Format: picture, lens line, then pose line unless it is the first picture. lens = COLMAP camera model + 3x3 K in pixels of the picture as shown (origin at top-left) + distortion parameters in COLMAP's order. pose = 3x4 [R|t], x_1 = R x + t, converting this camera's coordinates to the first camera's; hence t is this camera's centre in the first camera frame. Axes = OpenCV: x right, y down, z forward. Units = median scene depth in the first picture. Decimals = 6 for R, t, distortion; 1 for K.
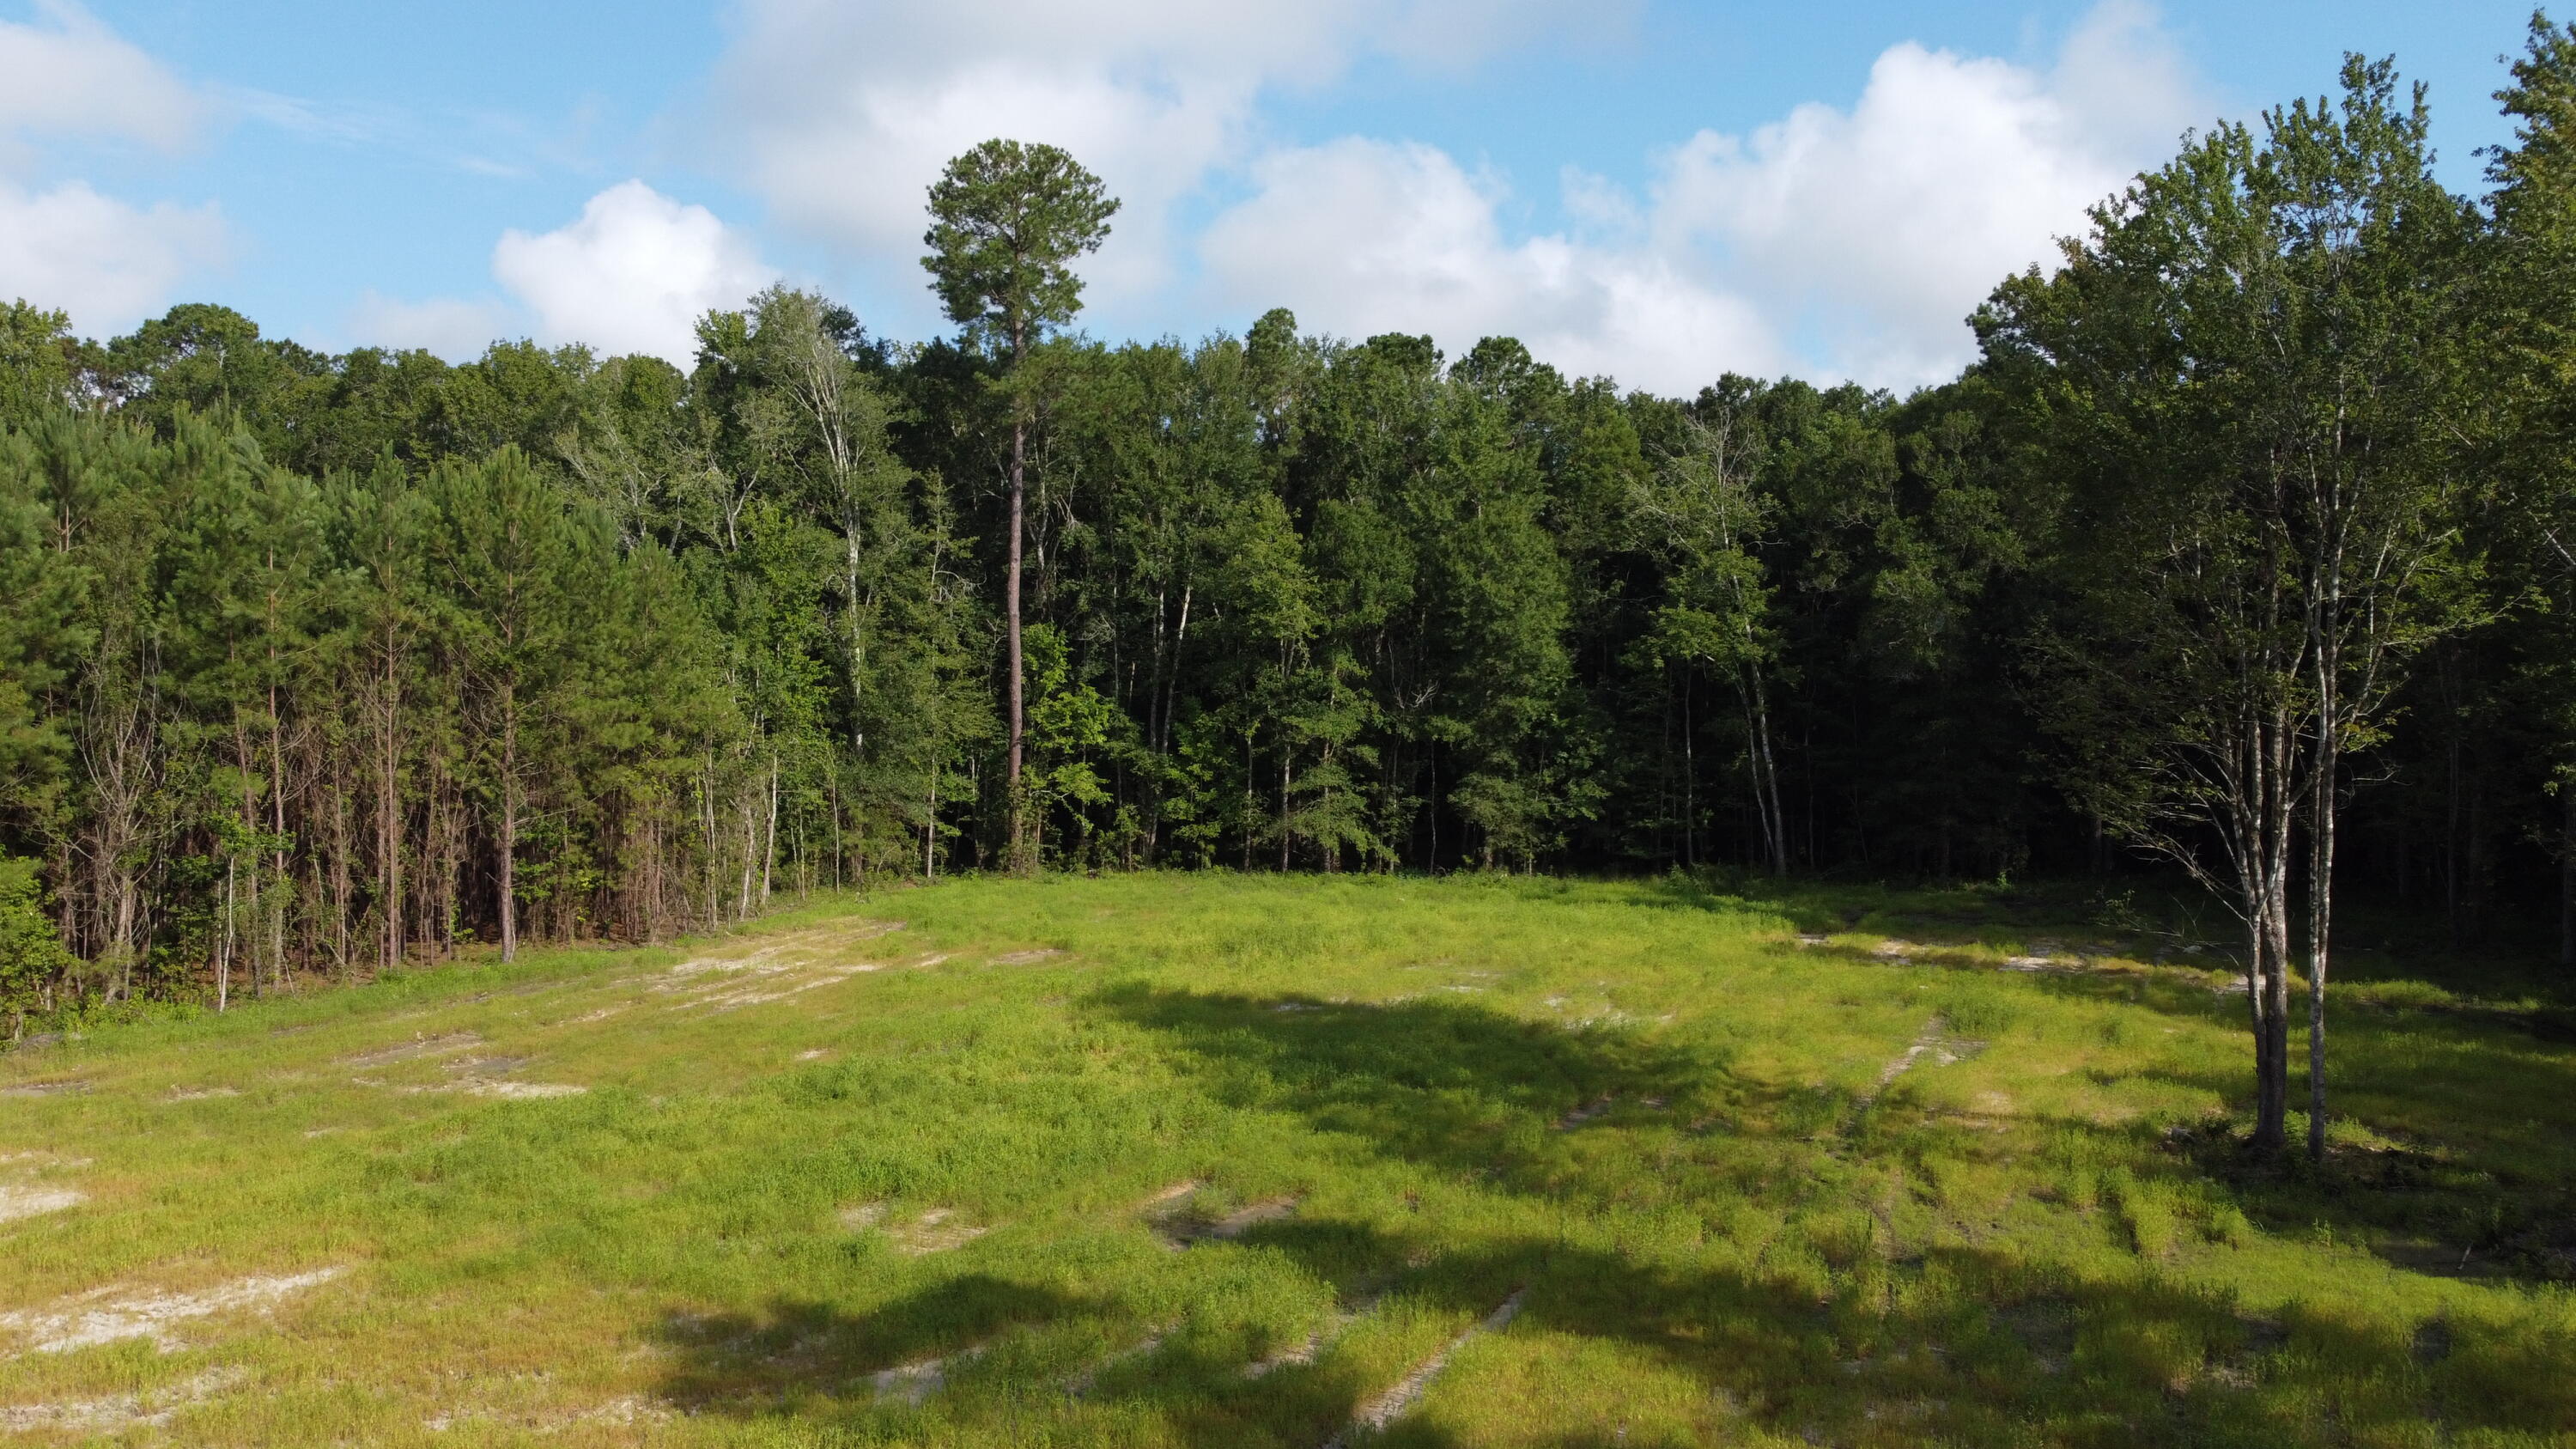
lens RADIAL K [[1960.7, 0, 1286.9], [0, 1960.7, 714.7], [0, 0, 1]] dist [-0.004833, -0.003237]
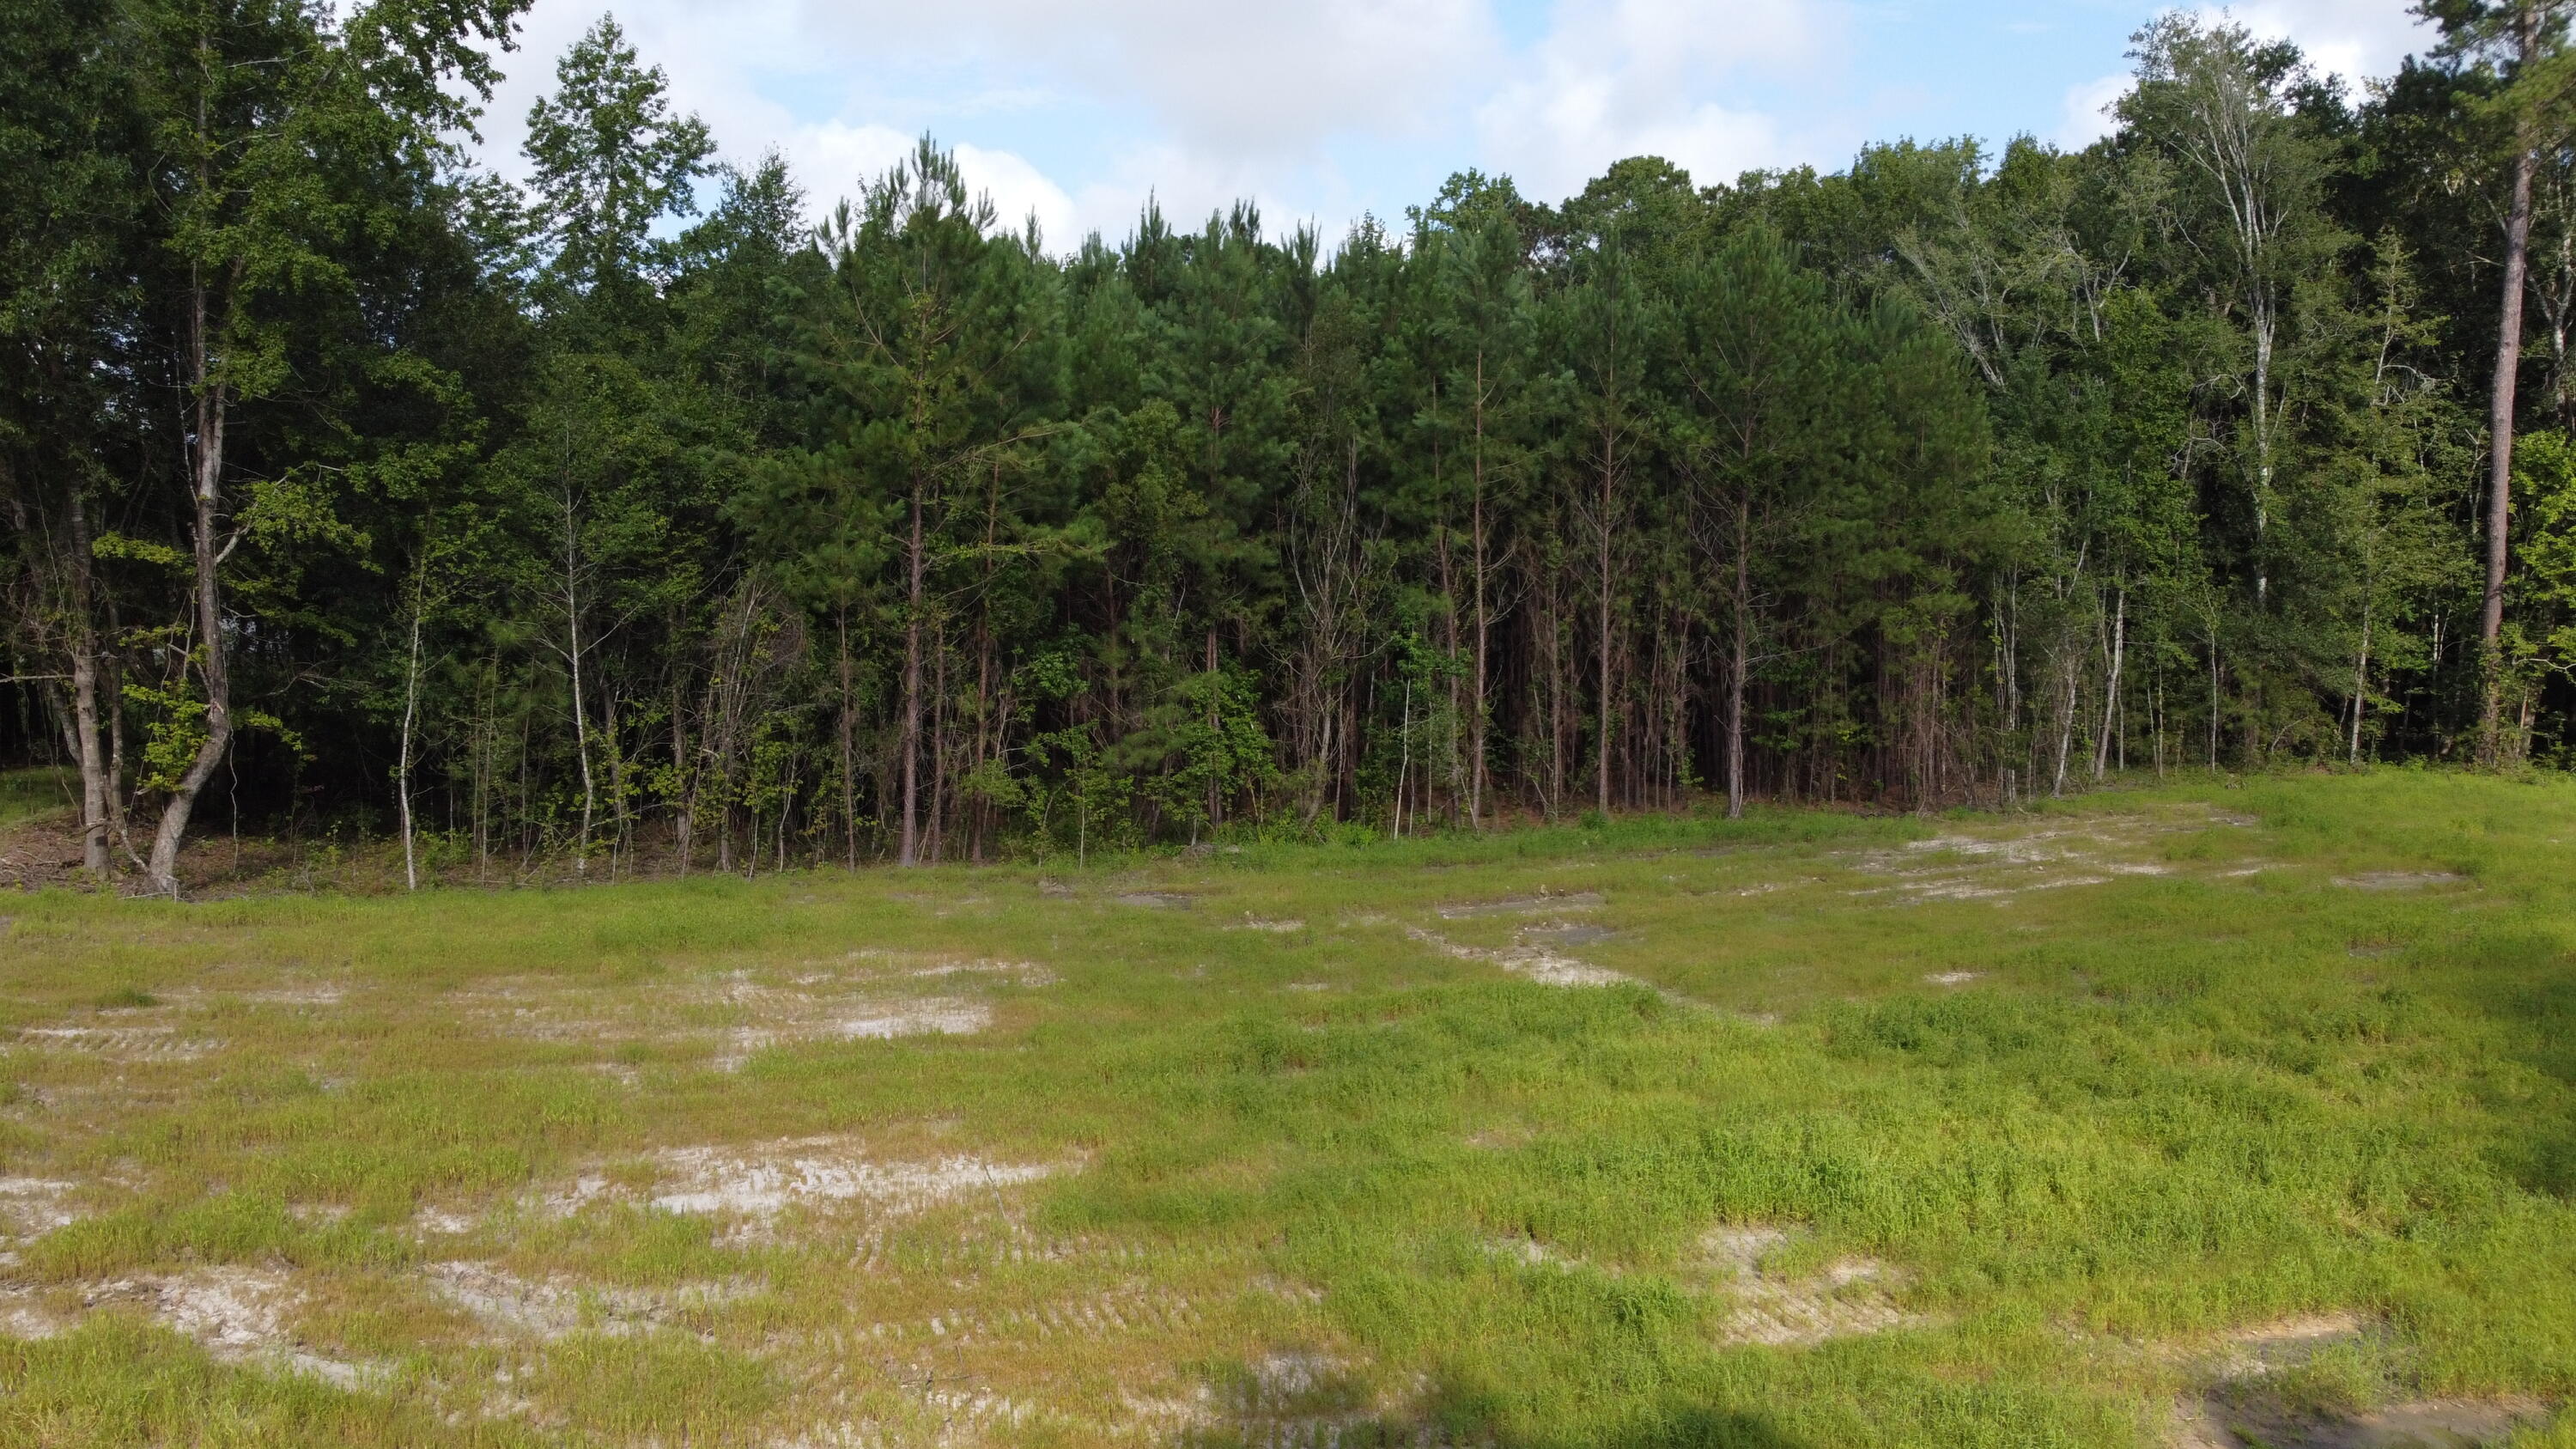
lens RADIAL K [[1960.7, 0, 1295.4], [0, 1960.7, 726.5], [0, 0, 1]] dist [-0.004833, -0.003237]
pose [[0.732772, 0.060922, -0.677741, 0.035337], [-0.010201, 0.996856, 0.078578, 0.011397], [0.680397, -0.050666, 0.731090, 0.144368]]
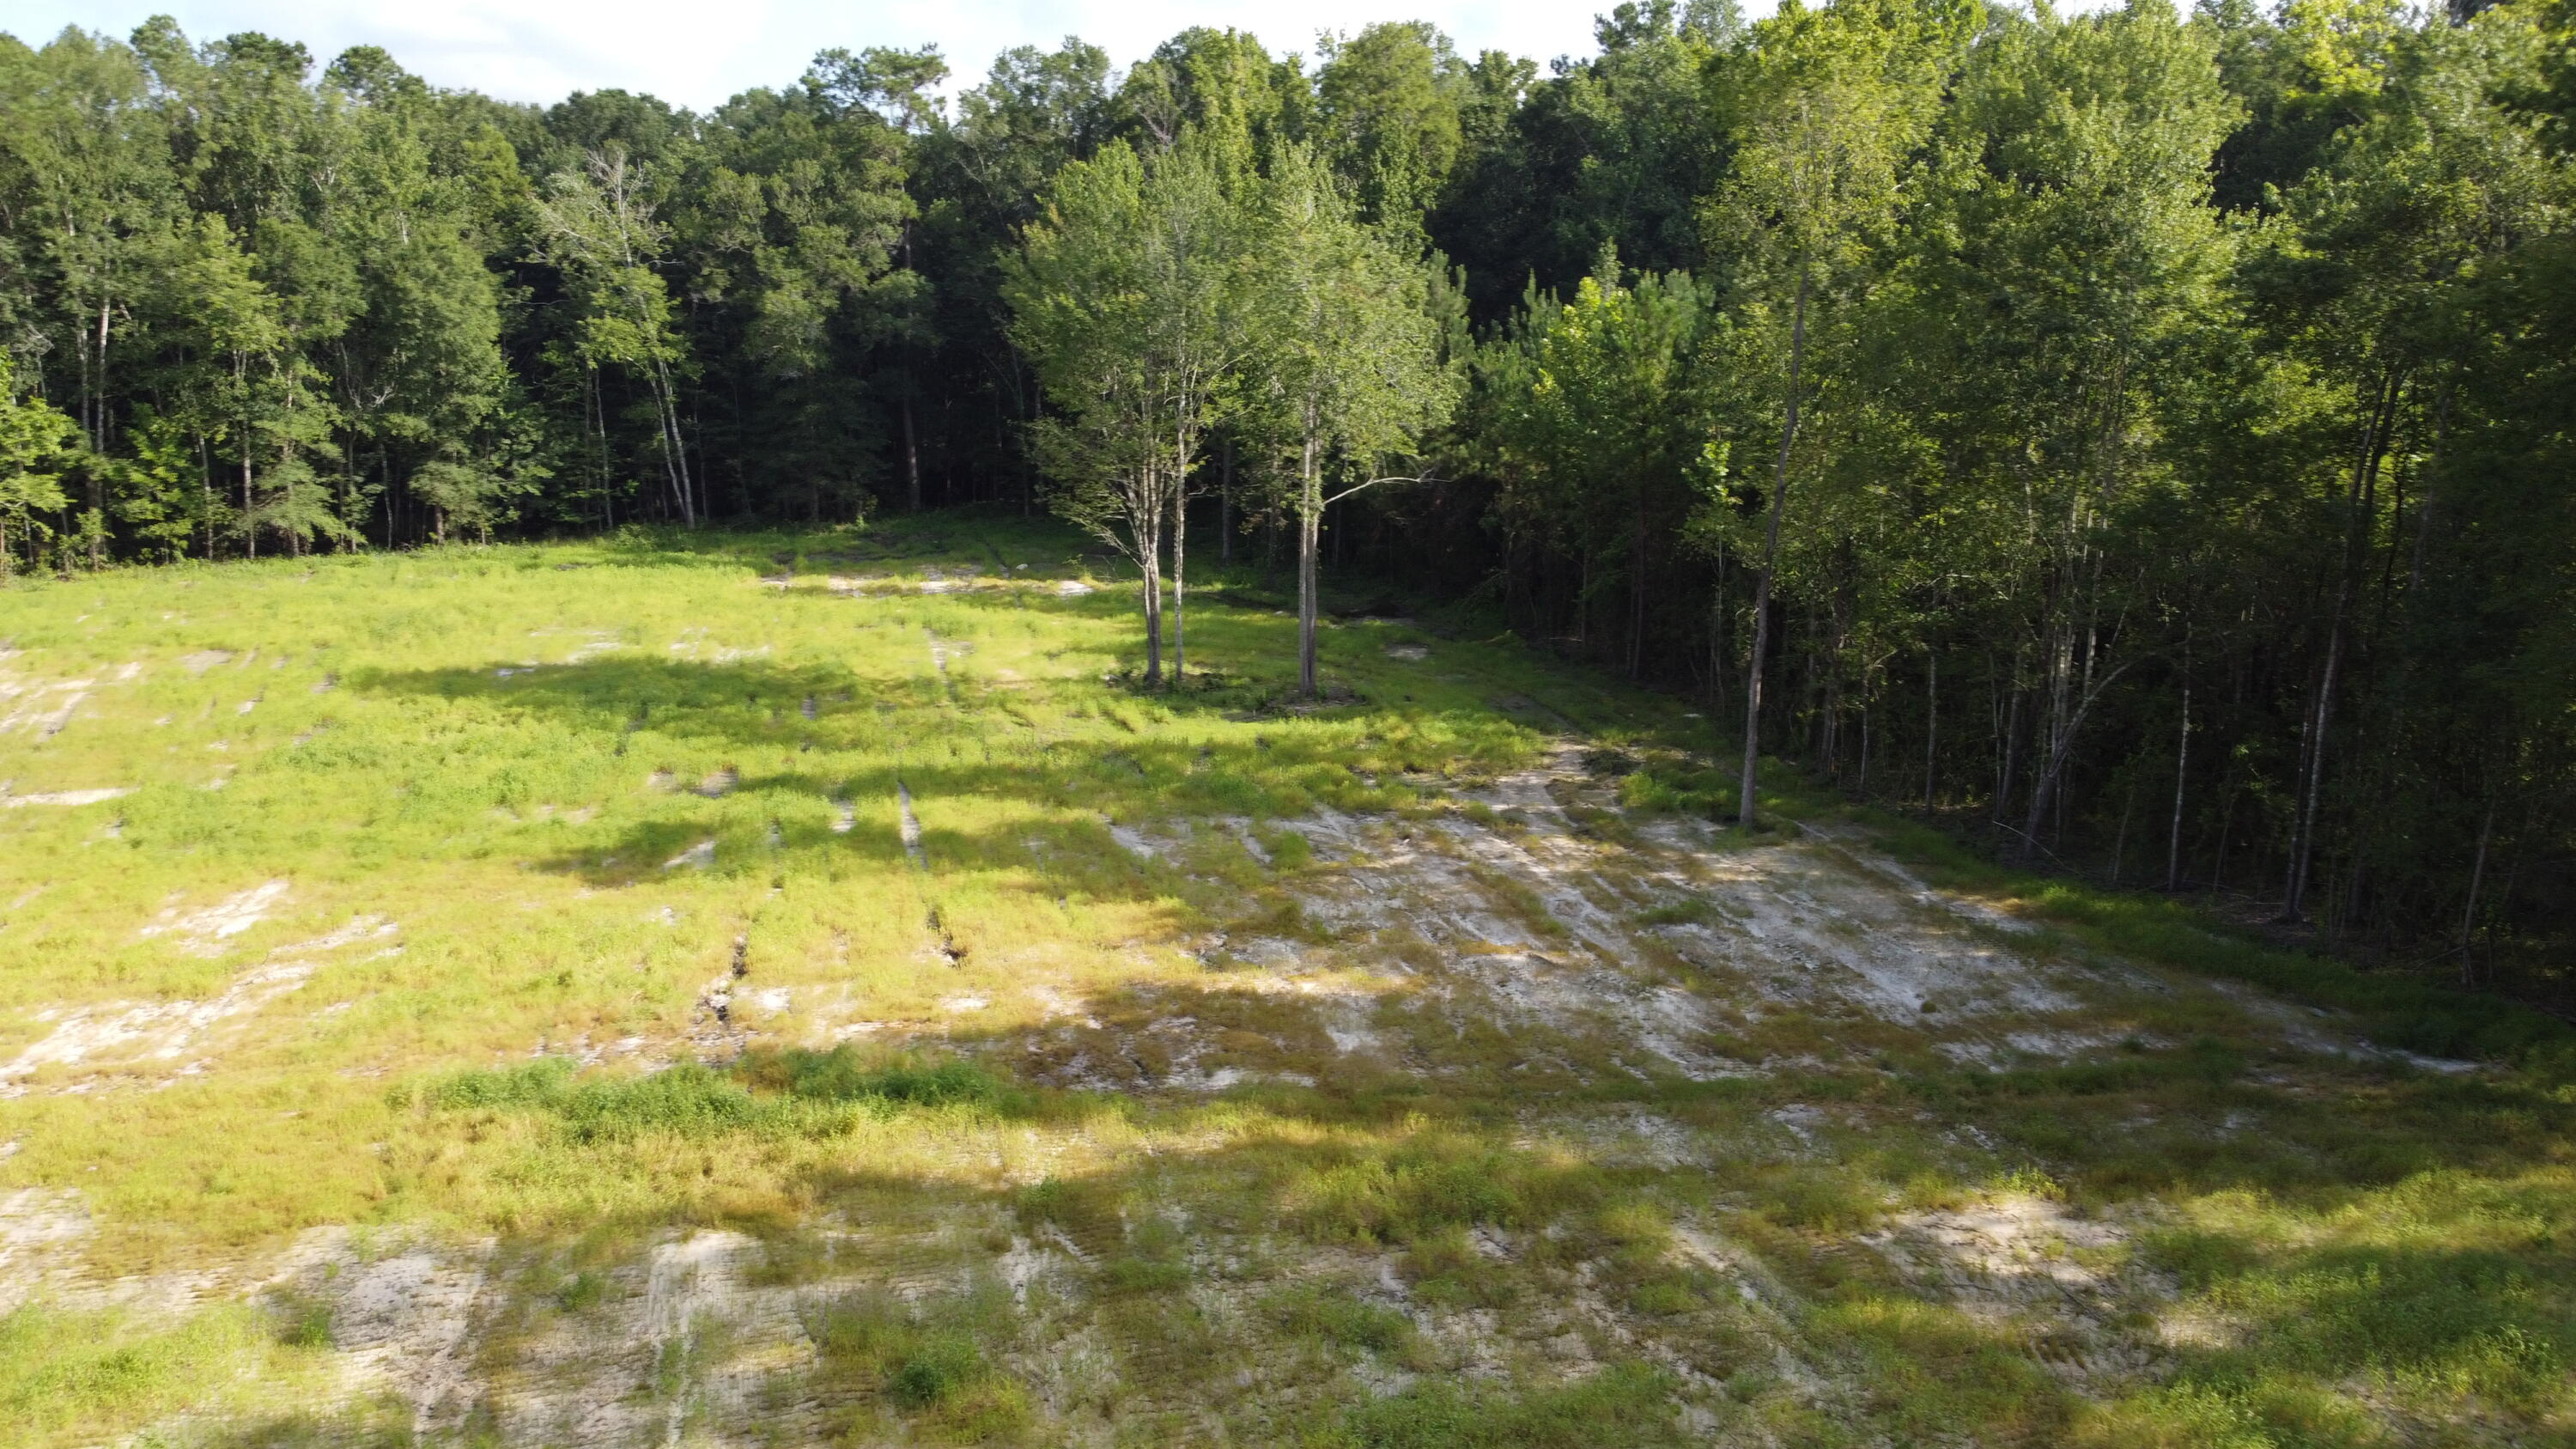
lens RADIAL K [[1960.7, 0, 1283.4], [0, 1960.7, 714.3], [0, 0, 1]] dist [-0.004833, -0.003237]
pose [[0.785649, -0.133482, 0.604102, -0.235765], [0.008531, 0.978692, 0.205156, -0.059046], [-0.618614, -0.156027, 0.770047, -0.242642]]
